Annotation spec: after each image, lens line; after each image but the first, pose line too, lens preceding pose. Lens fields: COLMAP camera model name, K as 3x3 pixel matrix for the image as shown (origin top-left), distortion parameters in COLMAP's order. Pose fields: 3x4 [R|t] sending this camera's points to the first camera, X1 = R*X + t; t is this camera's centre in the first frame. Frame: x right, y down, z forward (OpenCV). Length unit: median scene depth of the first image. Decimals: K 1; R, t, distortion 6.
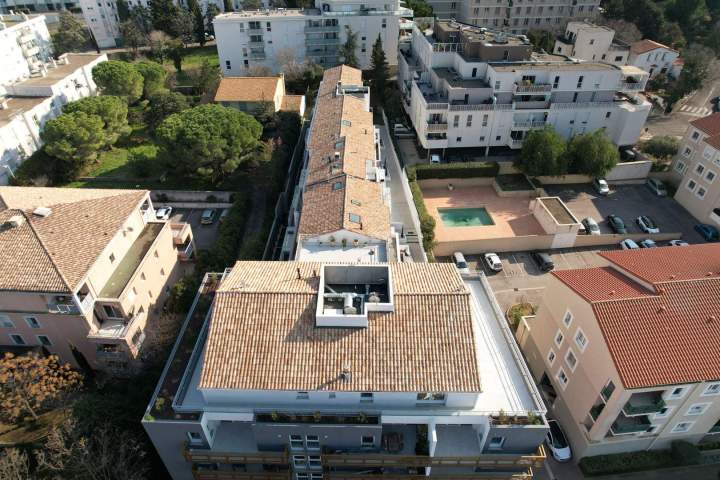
lens RADIAL K [[462.2, 0, 357.9], [0, 462.2, 243.3], [0, 0, 1]] dist [-0.091642, 0.077443]
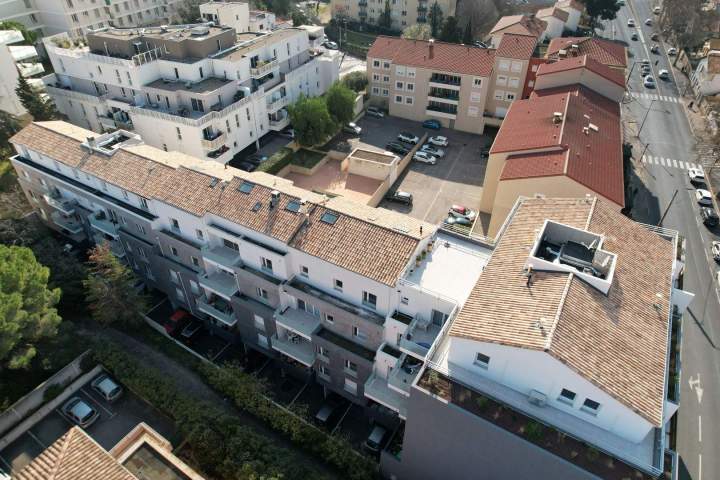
lens RADIAL K [[462.2, 0, 357.9], [0, 462.2, 243.3], [0, 0, 1]] dist [-0.091642, 0.077443]
pose [[0.496182, -0.533470, 0.684992, -0.386635], [0.529514, 0.811183, 0.248188, -0.171731], [-0.688055, 0.239566, 0.684974, 0.282101]]
